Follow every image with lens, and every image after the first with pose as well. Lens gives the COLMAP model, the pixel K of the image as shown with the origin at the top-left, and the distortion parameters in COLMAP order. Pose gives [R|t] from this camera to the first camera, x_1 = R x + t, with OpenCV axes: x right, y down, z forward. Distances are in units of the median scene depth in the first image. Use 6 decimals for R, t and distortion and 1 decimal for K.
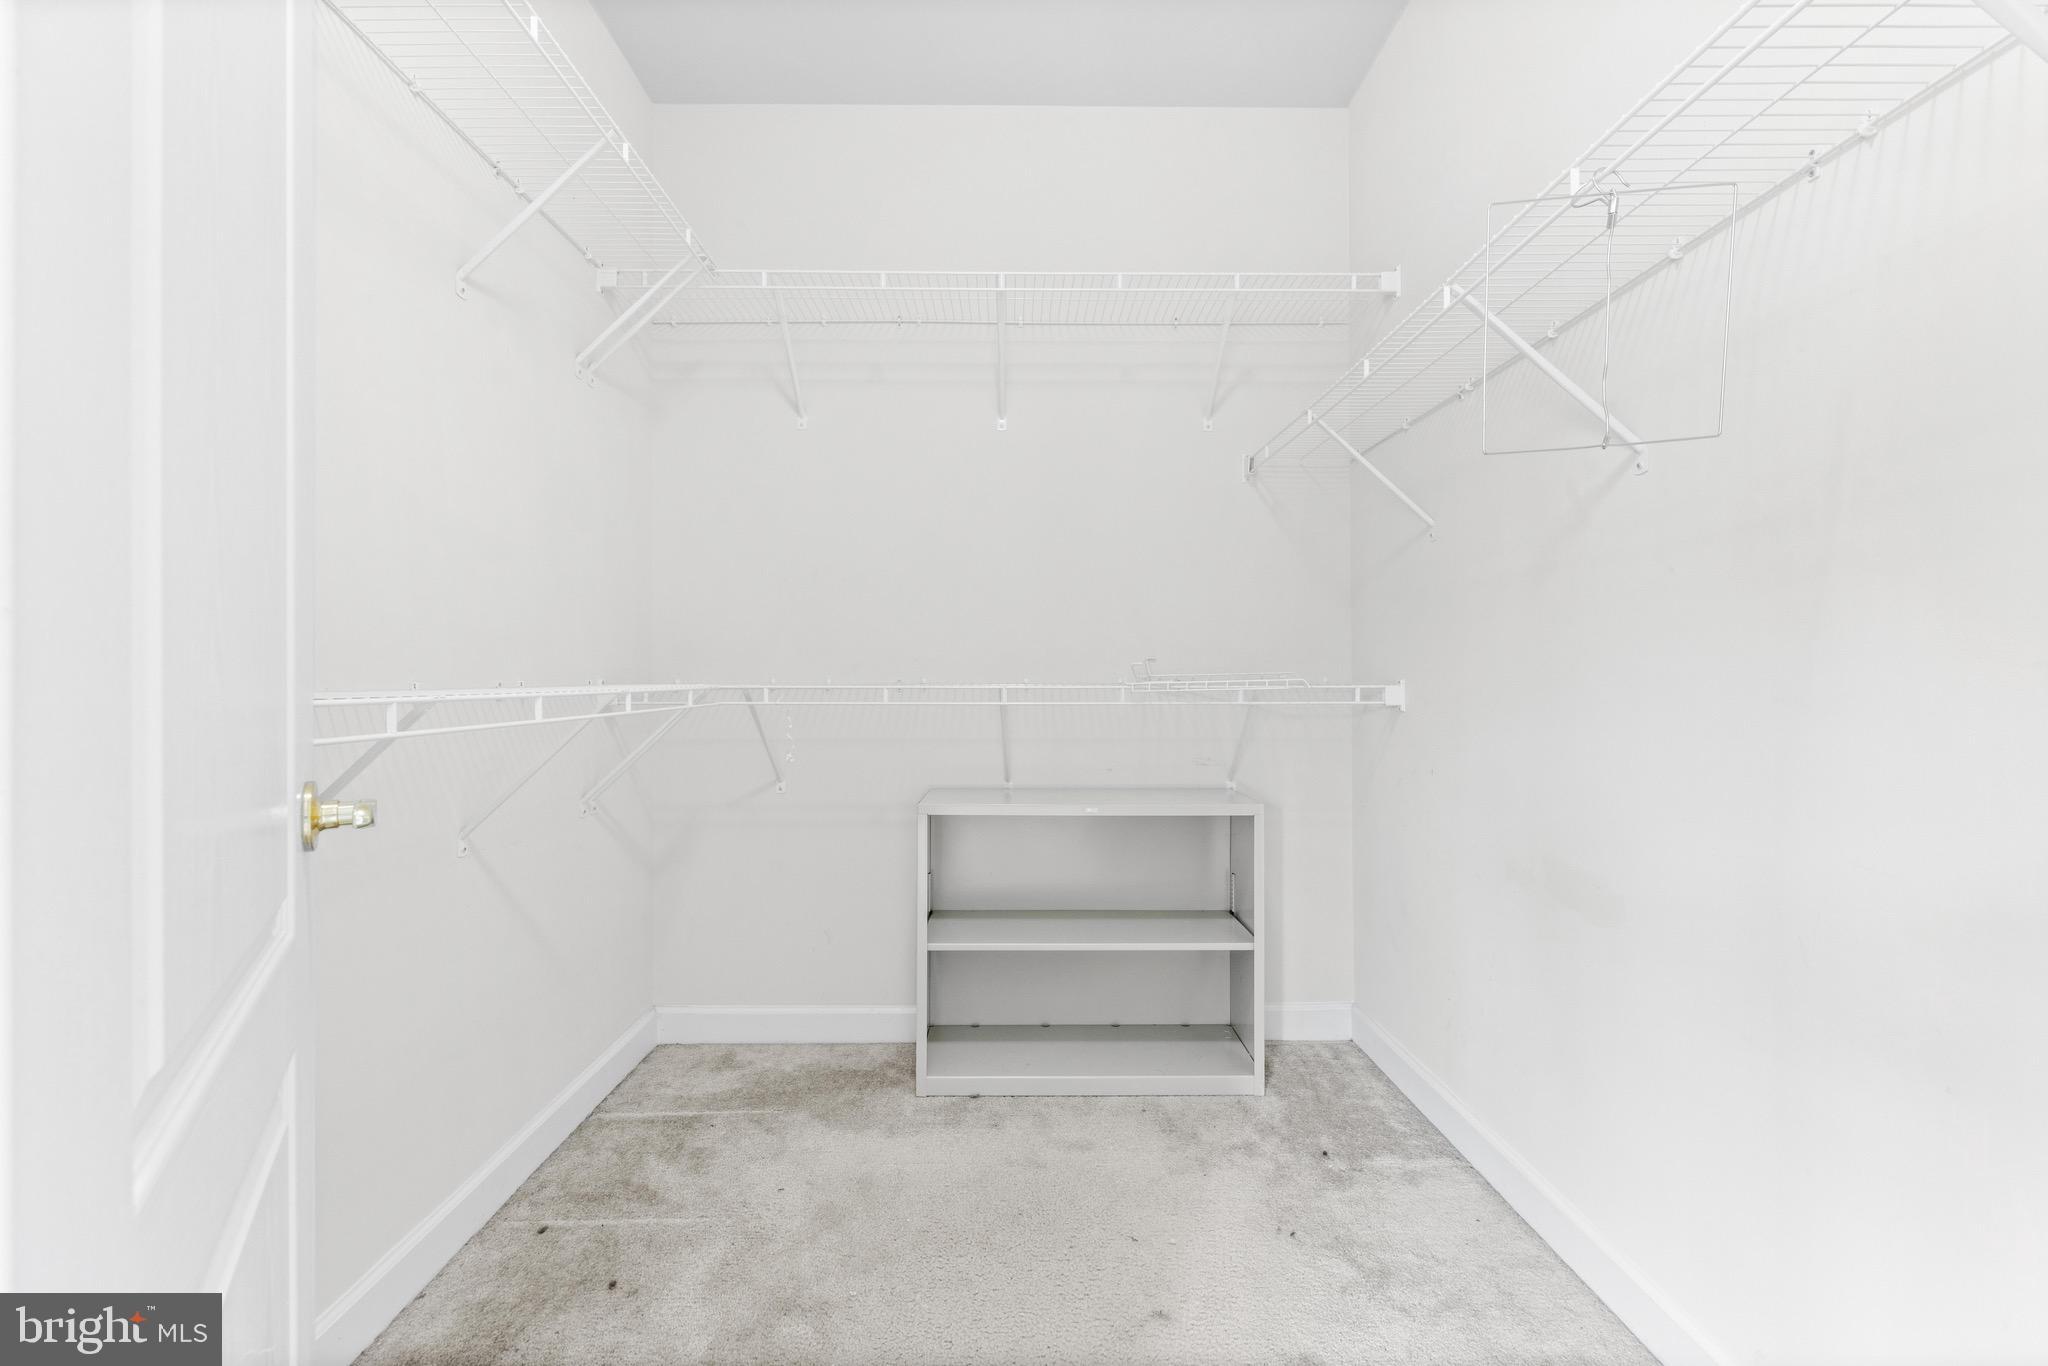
lens RADIAL K [[816.1, 0, 1018.3], [0, 816.1, 677.7], [0, 0, 1]] dist [-0.005175, 0.000841]
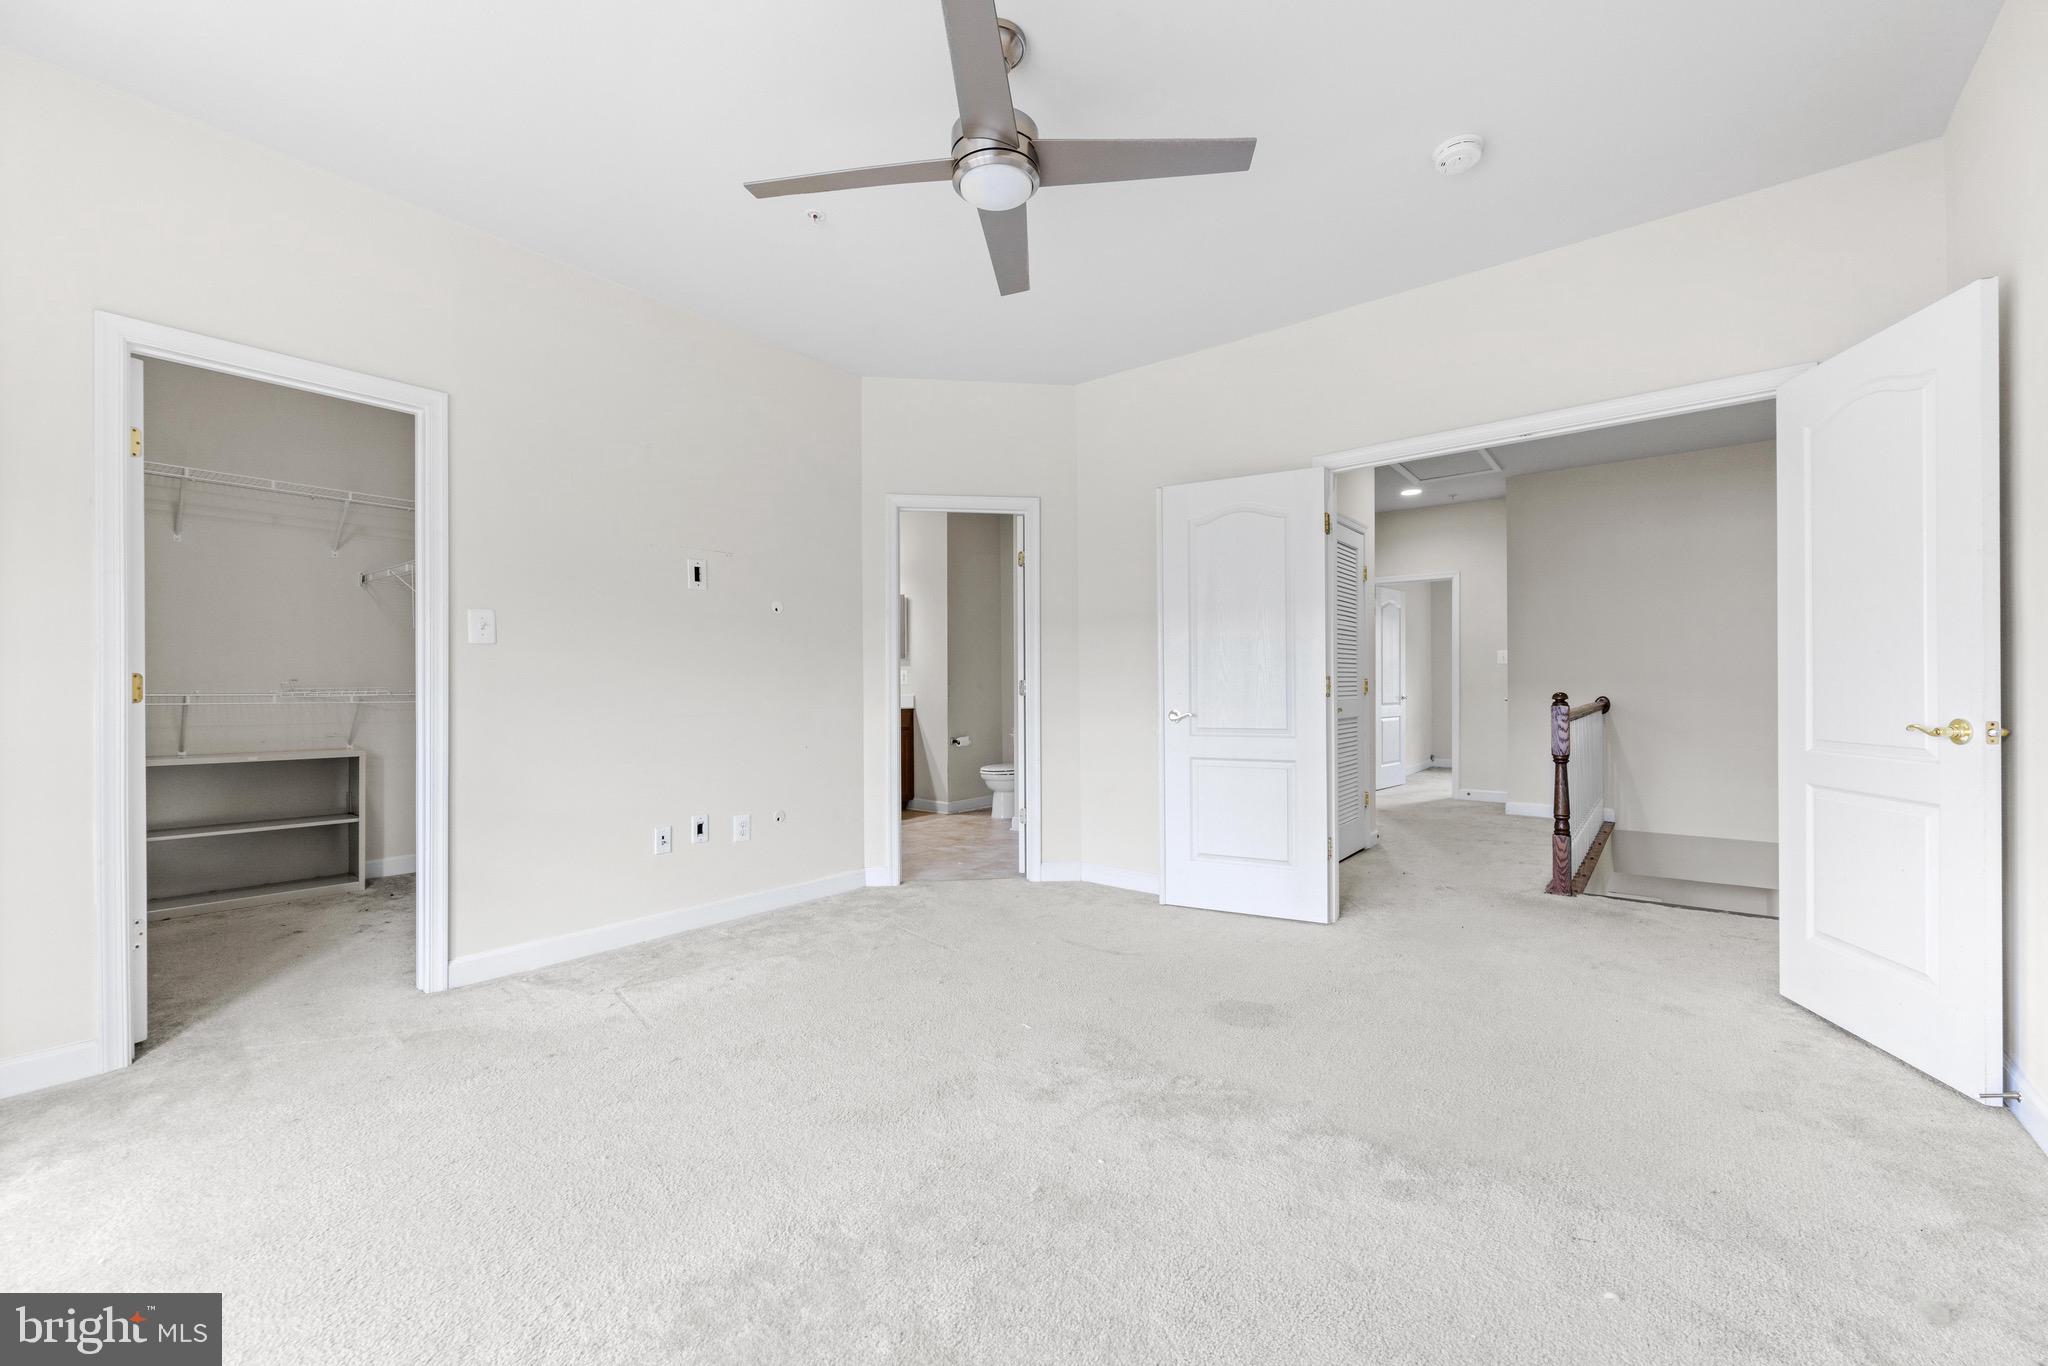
lens RADIAL K [[817.1, 0, 1020.2], [0, 817.1, 686.1], [0, 0, 1]] dist [-0.006661, 0.000383]
pose [[0.634676, 0.001729, 0.772777, -0.210706], [-0.002008, 0.999998, -0.000589, -0.010706], [-0.772776, -0.001178, 0.634678, -1.402016]]
